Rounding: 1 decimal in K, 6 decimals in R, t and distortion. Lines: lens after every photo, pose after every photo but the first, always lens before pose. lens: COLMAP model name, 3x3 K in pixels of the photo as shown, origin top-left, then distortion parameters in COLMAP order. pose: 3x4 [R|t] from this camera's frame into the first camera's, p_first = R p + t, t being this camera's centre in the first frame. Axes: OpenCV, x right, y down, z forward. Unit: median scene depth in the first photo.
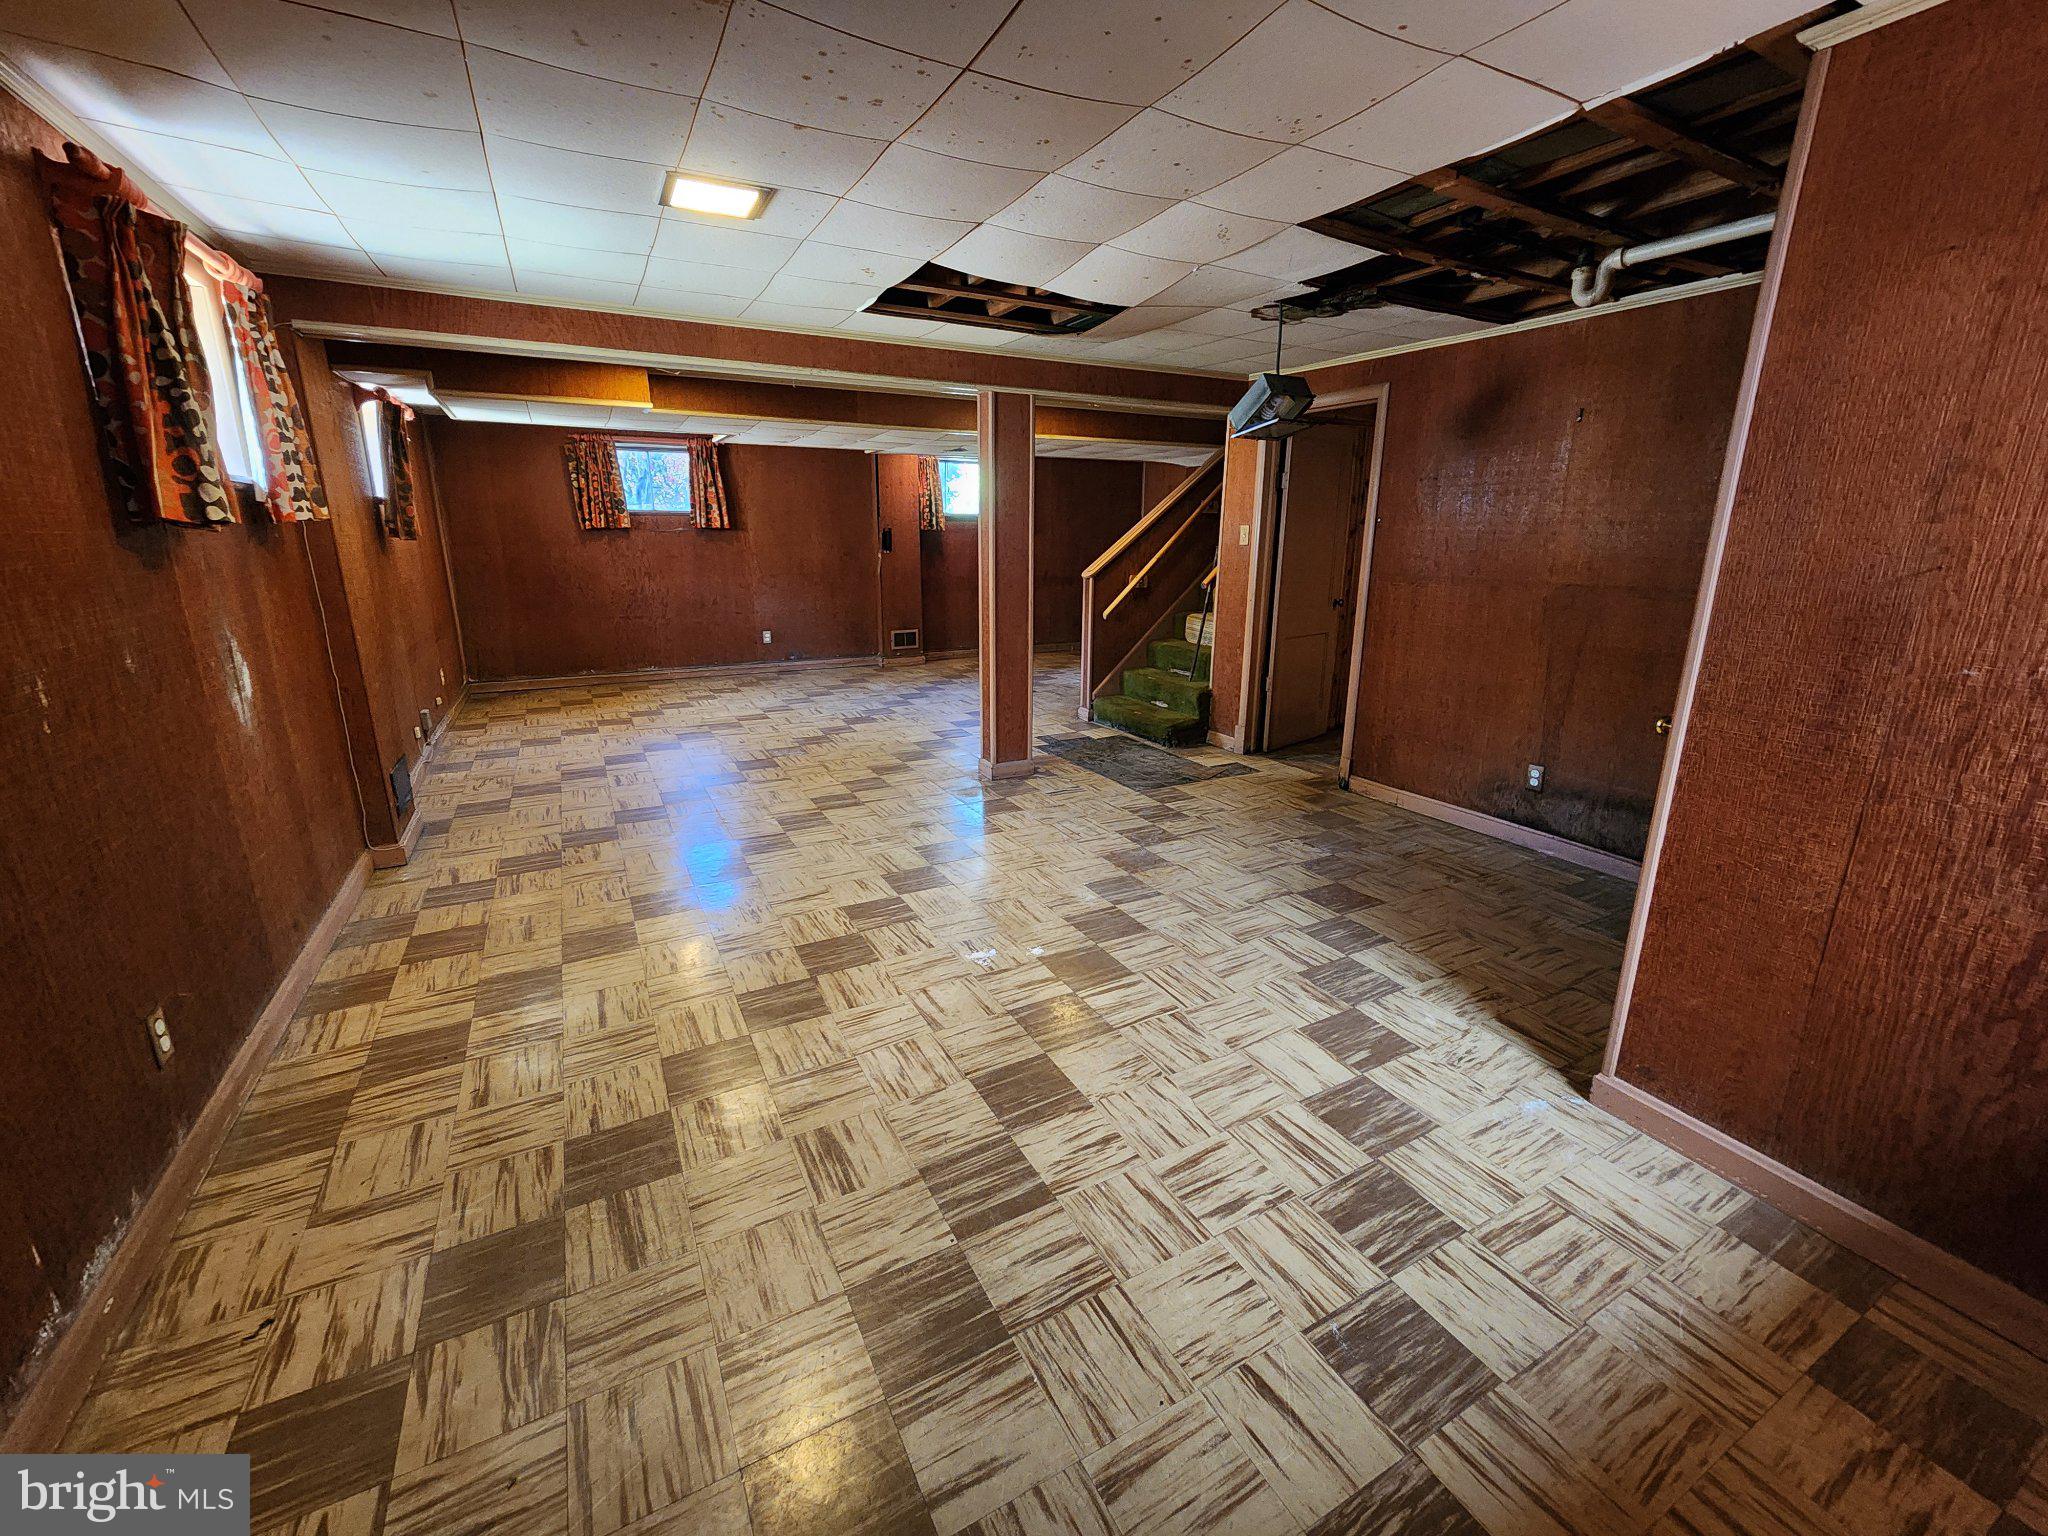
lens RADIAL K [[843.3, 0, 1029.2], [0, 843.3, 761.9], [0, 0, 1]] dist [0.000304, 0.000936]
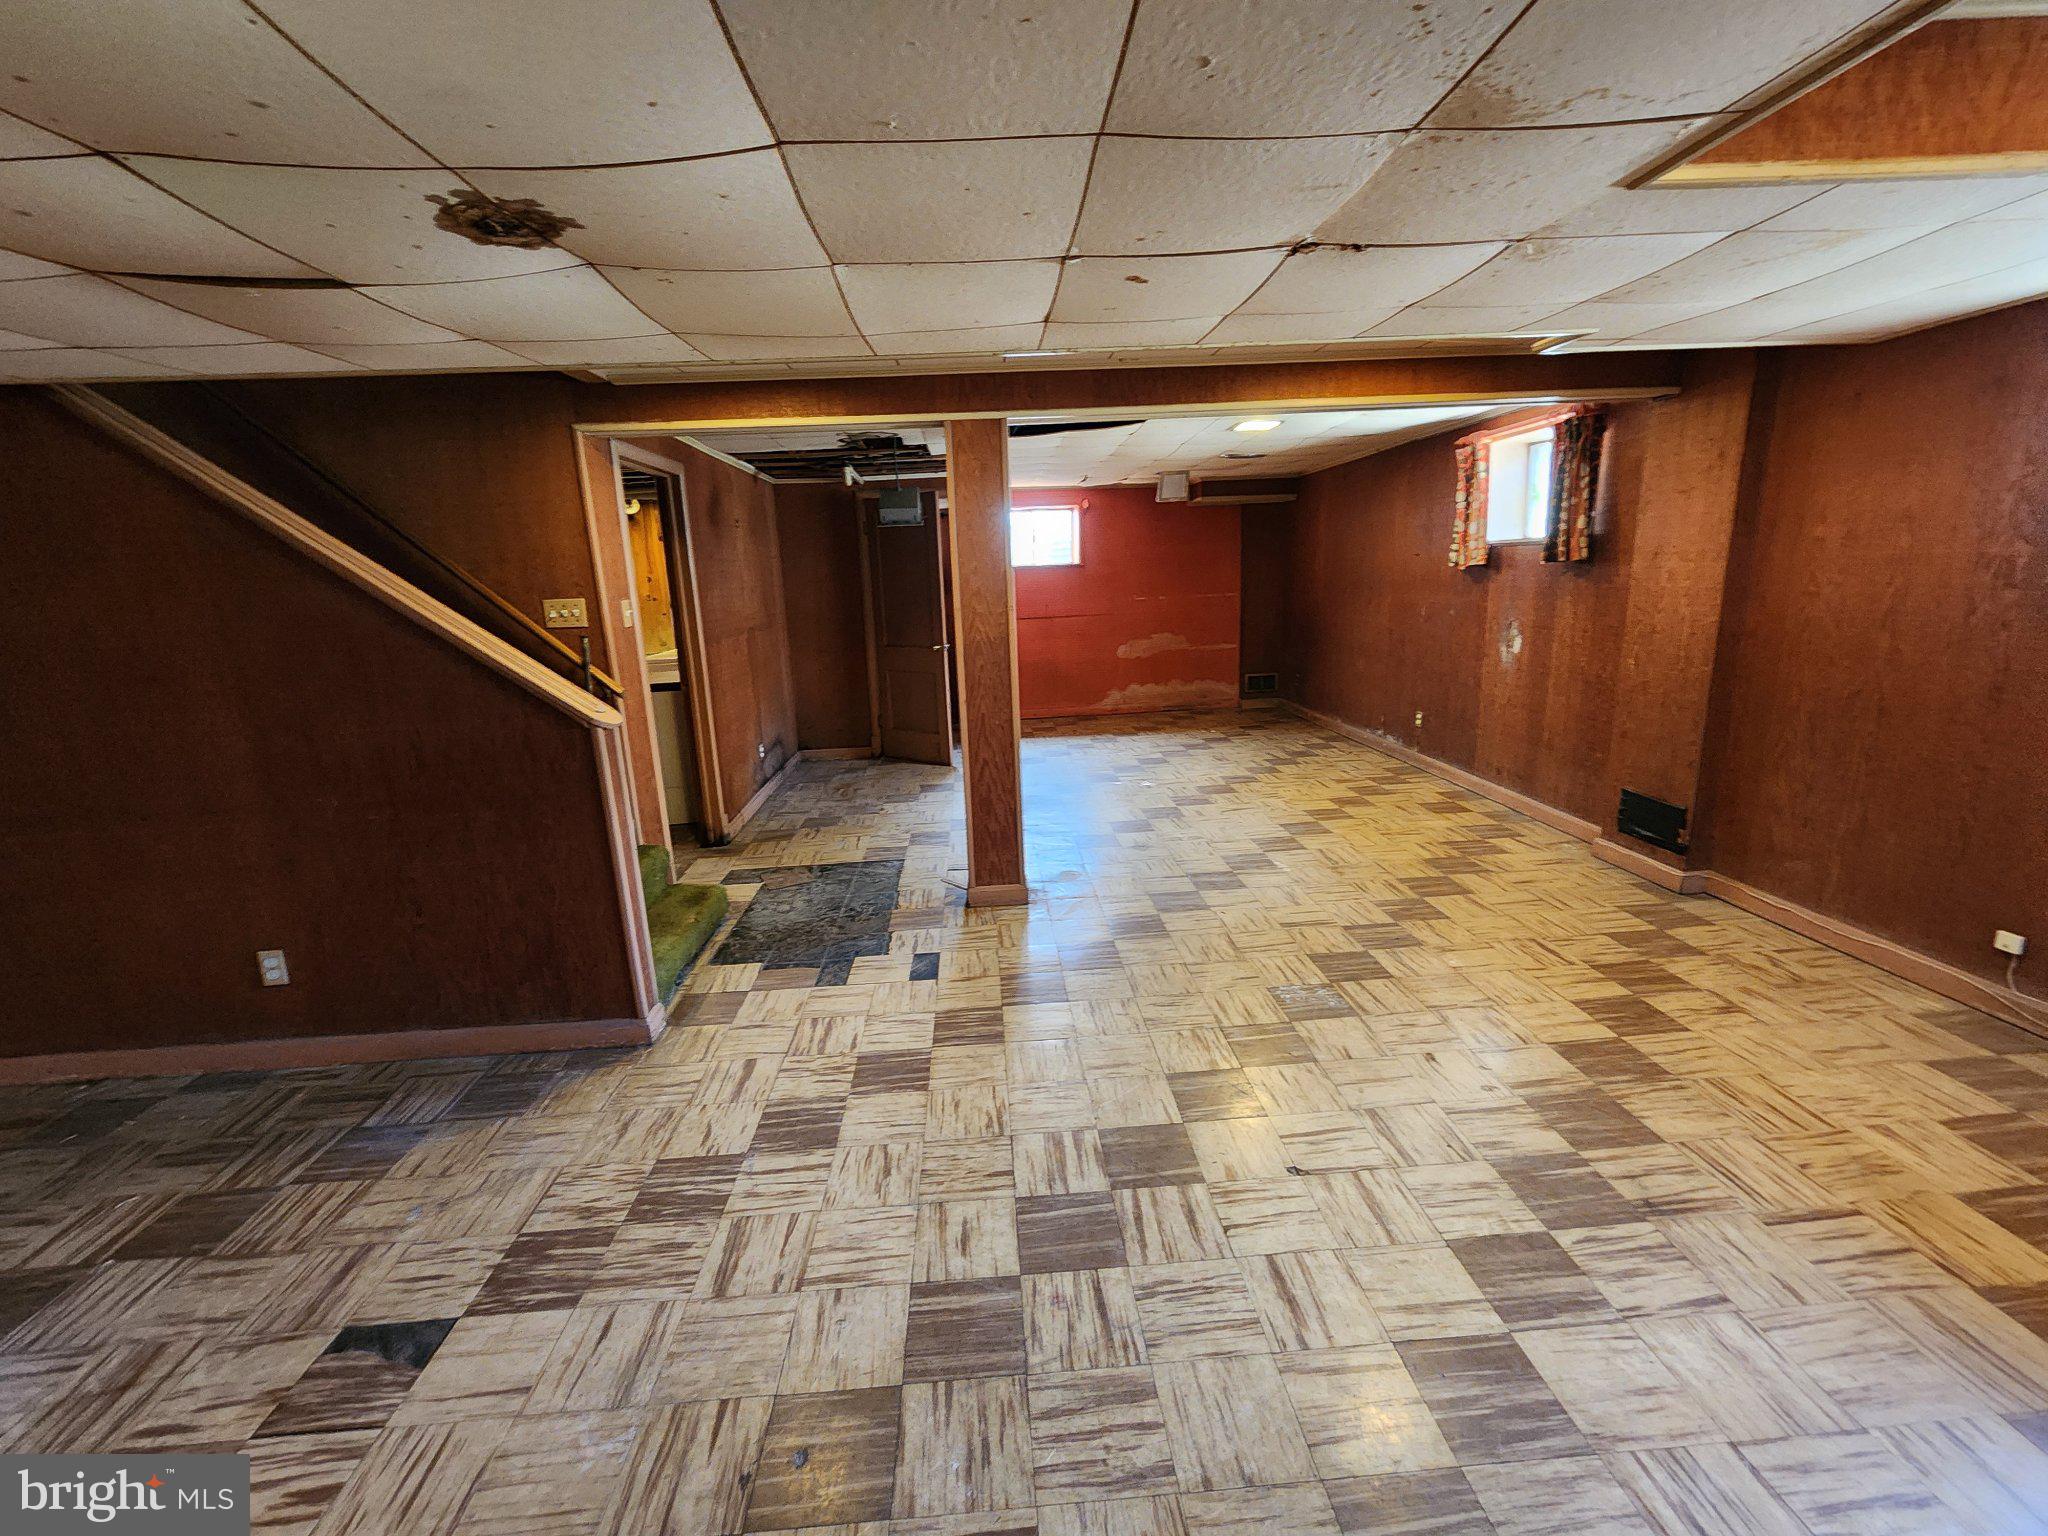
lens RADIAL K [[843.3, 0, 1027.0], [0, 843.3, 766.2], [0, 0, 1]] dist [0.000304, 0.000936]
pose [[-0.907870, -0.062608, 0.414550, -0.443128], [0.145720, 0.880017, 0.452036, -0.535924], [-0.393112, 0.470798, -0.789818, 1.873464]]
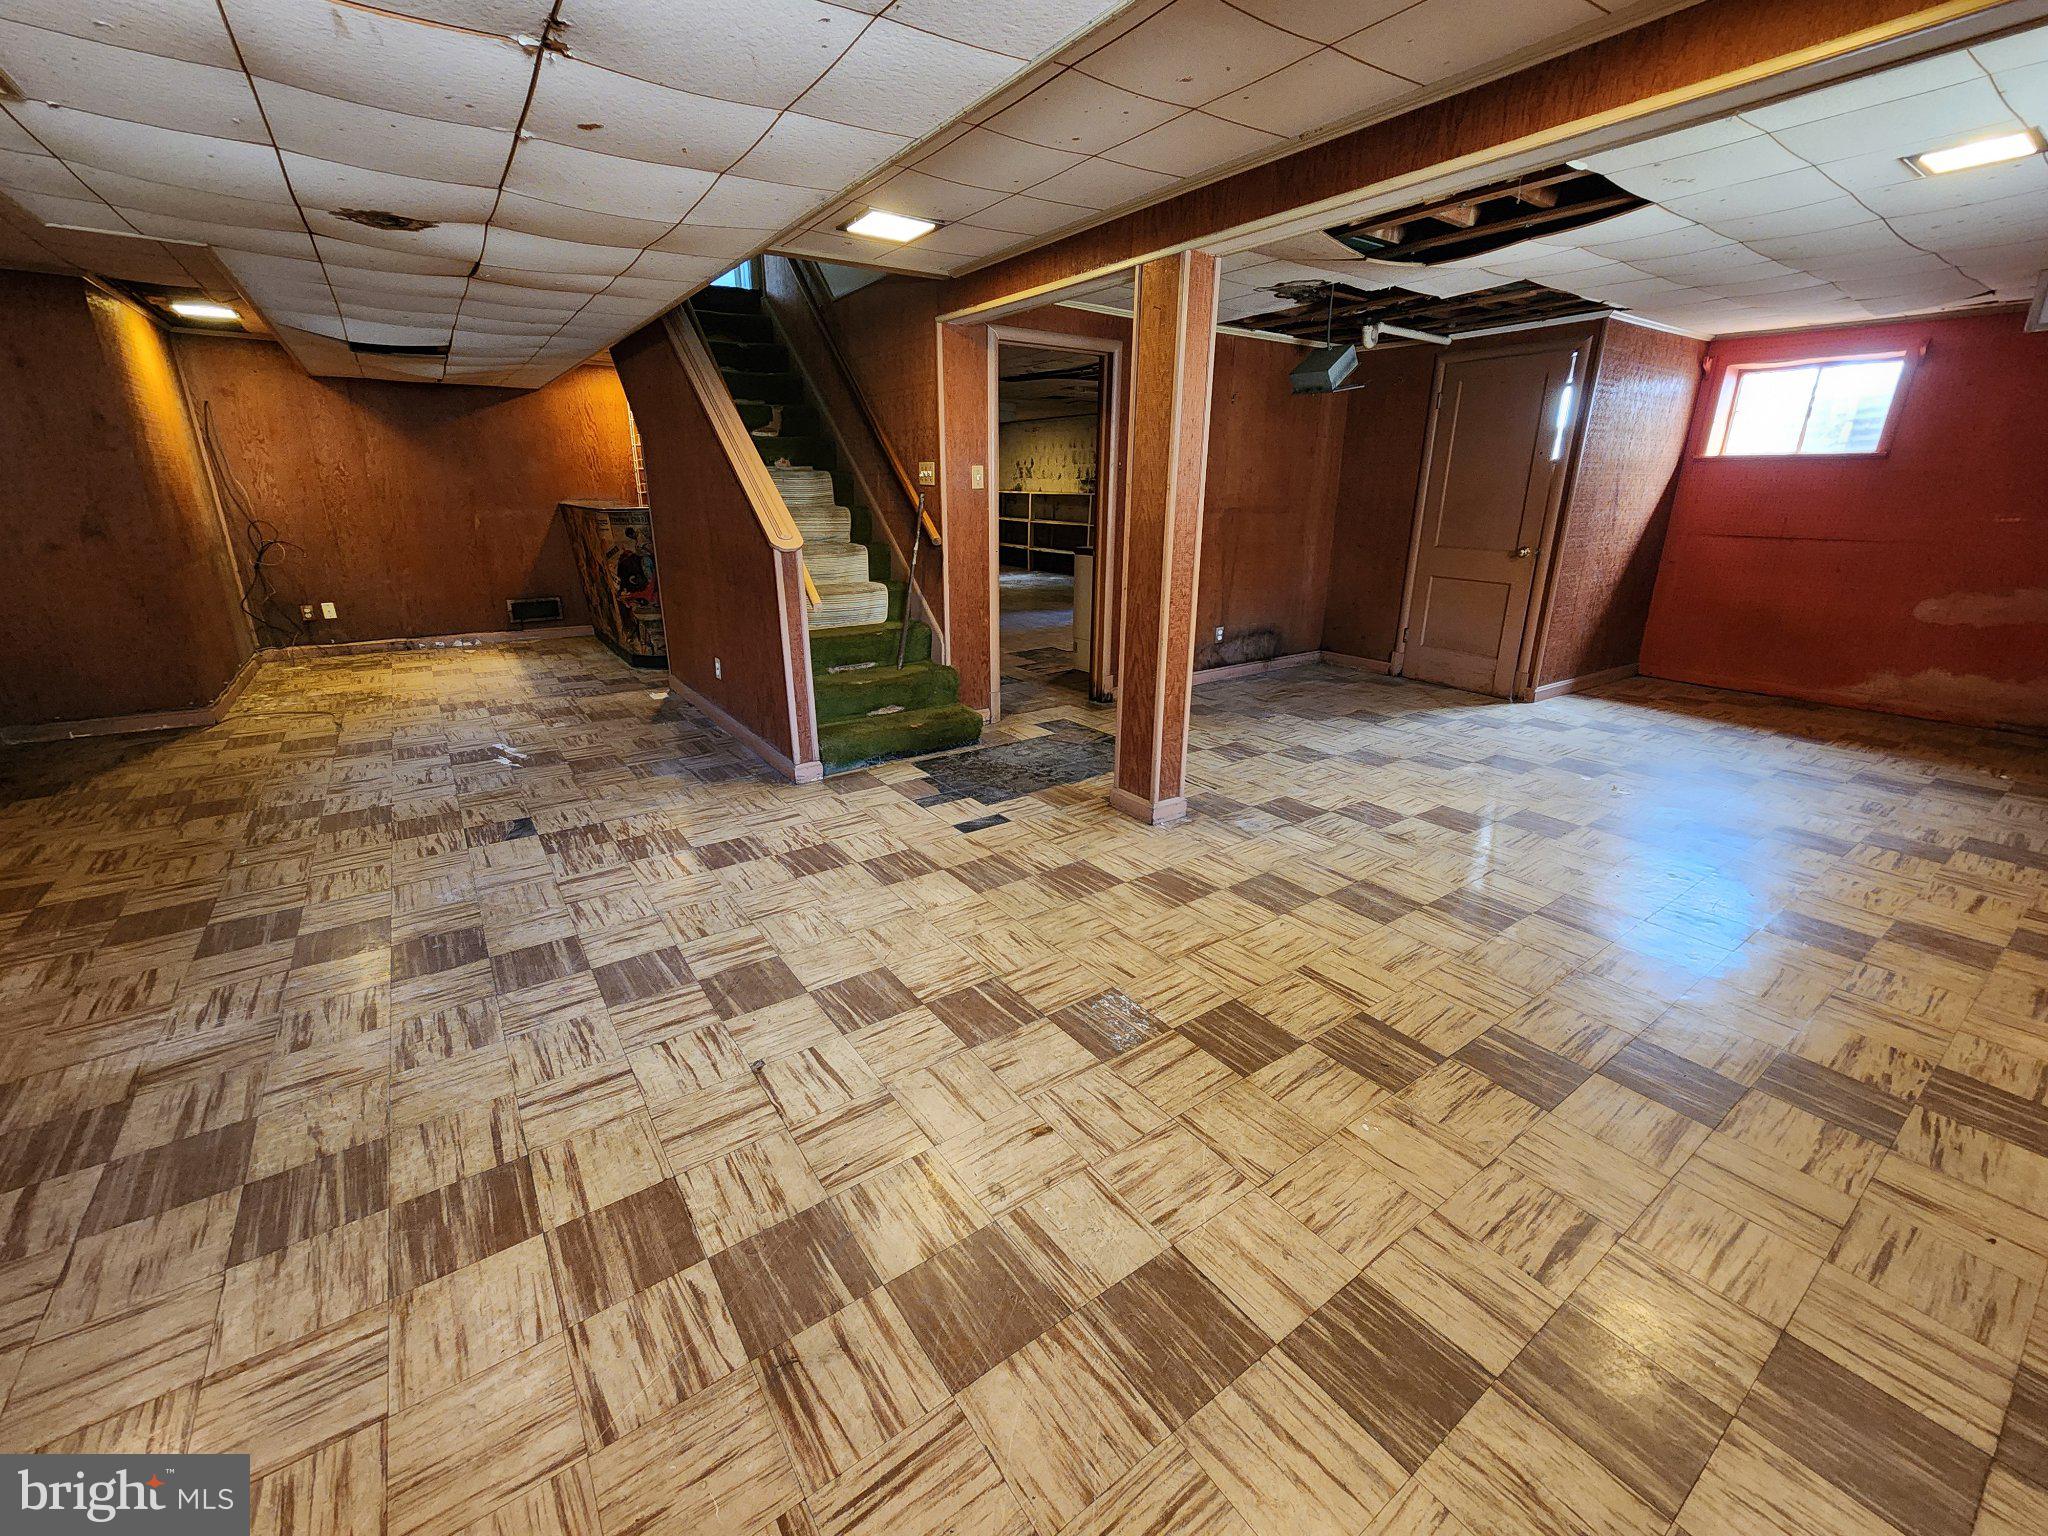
lens RADIAL K [[843.3, 0, 1031.8], [0, 843.3, 759.5], [0, 0, 1]] dist [0.000304, 0.000936]
pose [[-0.130734, -0.312289, 0.940949, -0.819924], [0.258179, 0.905624, 0.336436, -0.355903], [-0.957211, 0.286917, -0.037770, 1.341508]]
